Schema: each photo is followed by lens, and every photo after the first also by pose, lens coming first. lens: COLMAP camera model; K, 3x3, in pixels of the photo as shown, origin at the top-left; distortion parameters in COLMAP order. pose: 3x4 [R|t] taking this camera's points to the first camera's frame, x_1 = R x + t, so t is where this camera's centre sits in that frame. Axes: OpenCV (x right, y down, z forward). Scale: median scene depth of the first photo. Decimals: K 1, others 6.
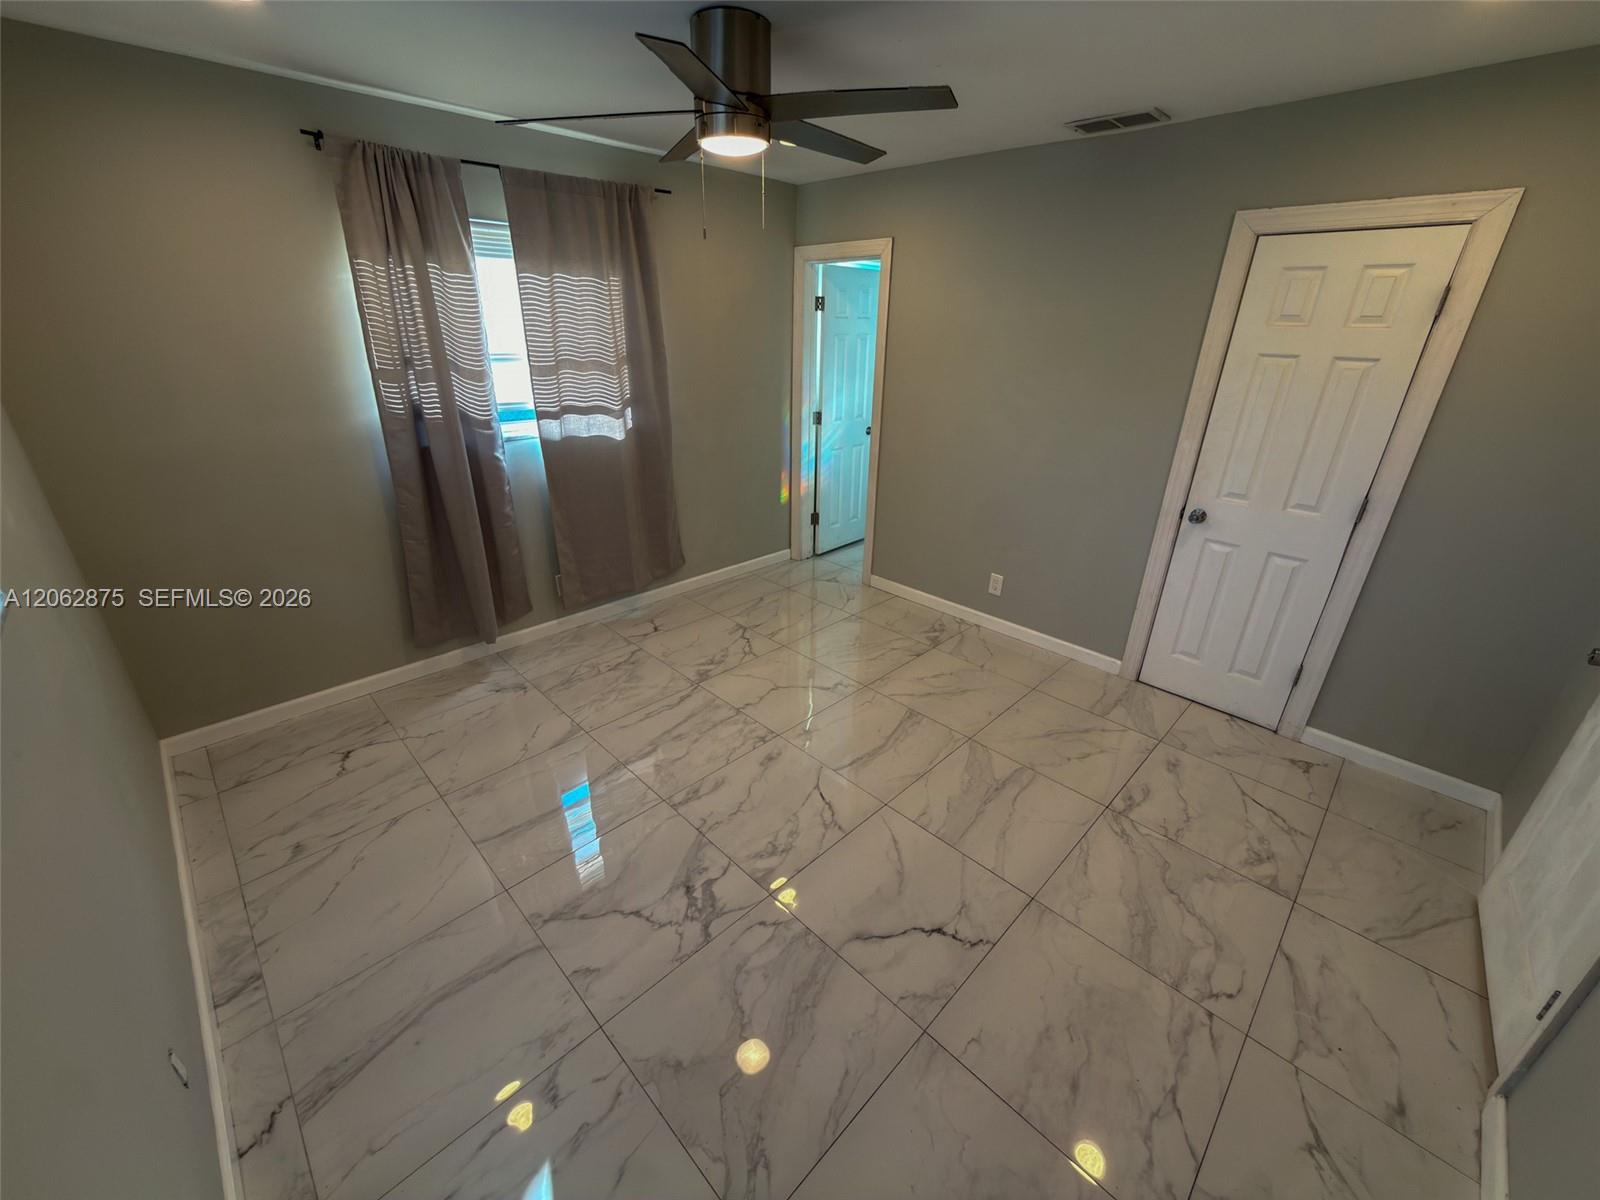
lens RADIAL K [[636.9, 0, 791.5], [0, 636.9, 598.1], [0, 0, 1]] dist [0.000896, 0.000126]
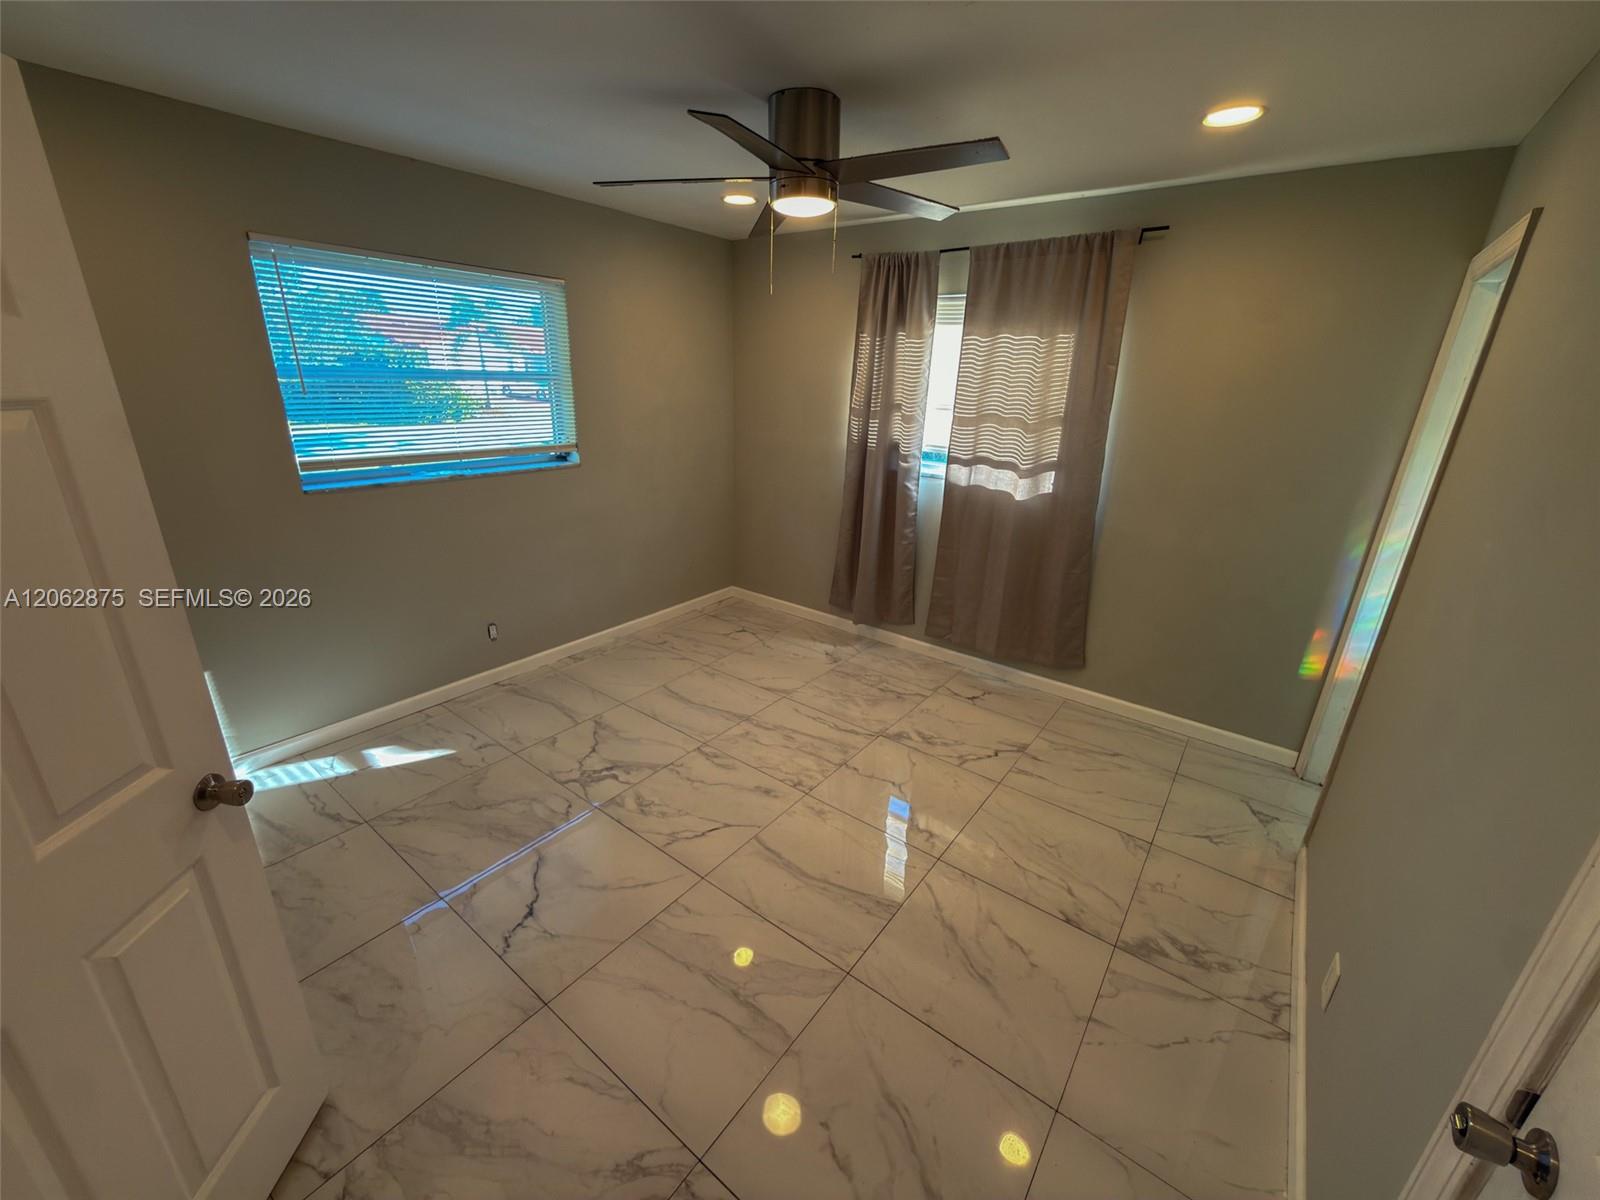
lens RADIAL K [[636.9, 0, 810.3], [0, 636.9, 599.0], [0, 0, 1]] dist [0.000896, 0.000126]
pose [[0.151570, 0.319191, -0.935491, 0.702616], [-0.424602, 0.875682, 0.229990, -0.233368], [0.892603, 0.362351, 0.268256, 0.590715]]
